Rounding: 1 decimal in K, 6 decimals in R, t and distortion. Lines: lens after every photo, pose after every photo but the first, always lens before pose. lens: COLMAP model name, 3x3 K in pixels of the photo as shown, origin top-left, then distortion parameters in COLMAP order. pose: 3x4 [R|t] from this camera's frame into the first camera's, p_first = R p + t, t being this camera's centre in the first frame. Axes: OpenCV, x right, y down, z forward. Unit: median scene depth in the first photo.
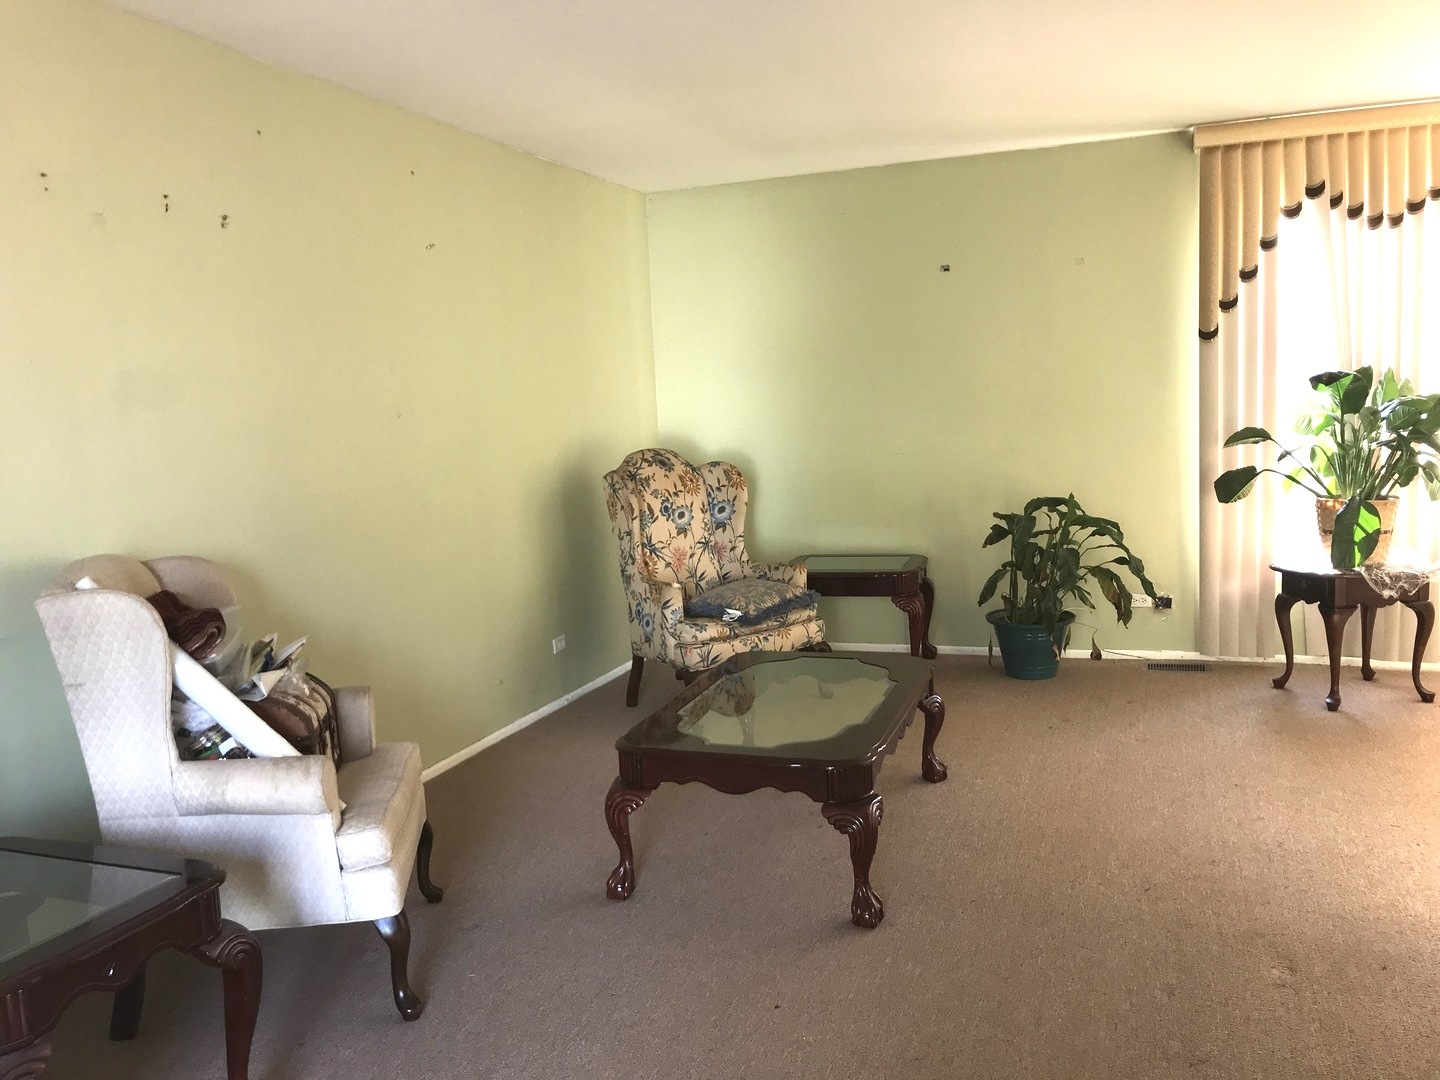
lens RADIAL K [[1162.0, 0, 720.0], [0, 1162.0, 540.0], [0, 0, 1]] dist [-0.000836, -0.001329]
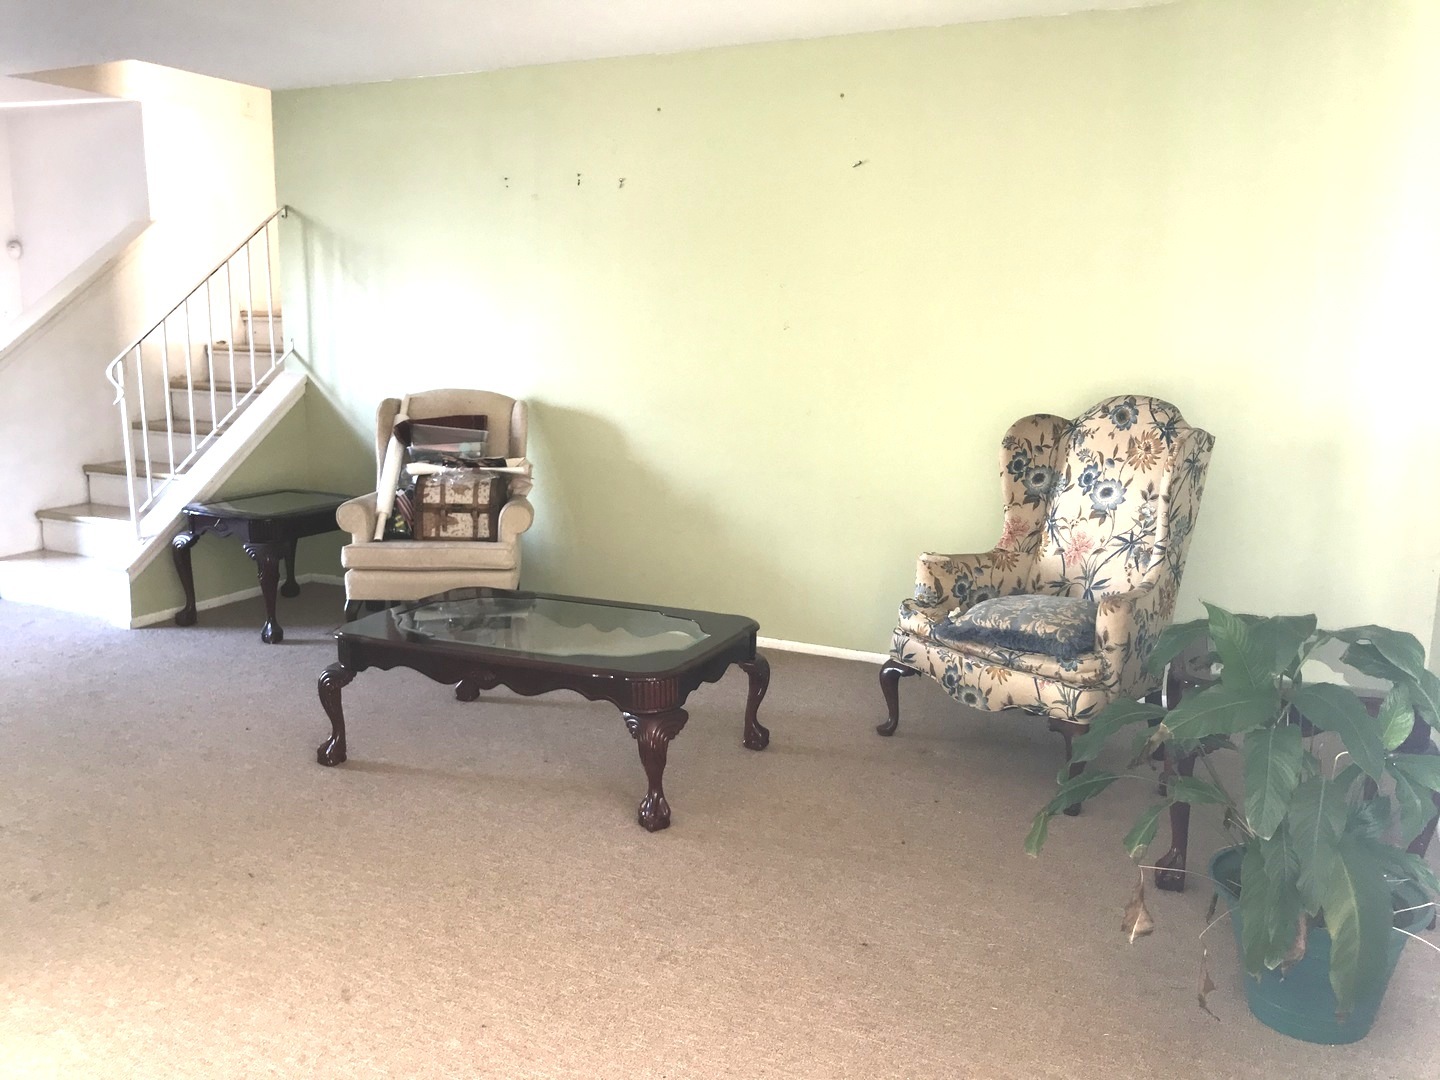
lens RADIAL K [[1162.0, 0, 720.0], [0, 1162.0, 540.0], [0, 0, 1]] dist [-0.000836, -0.001329]
pose [[-0.096692, 0.216926, -0.971388, 0.689534], [-0.132934, 0.964402, 0.228598, -0.125208], [0.986397, 0.151234, -0.064413, 0.831759]]
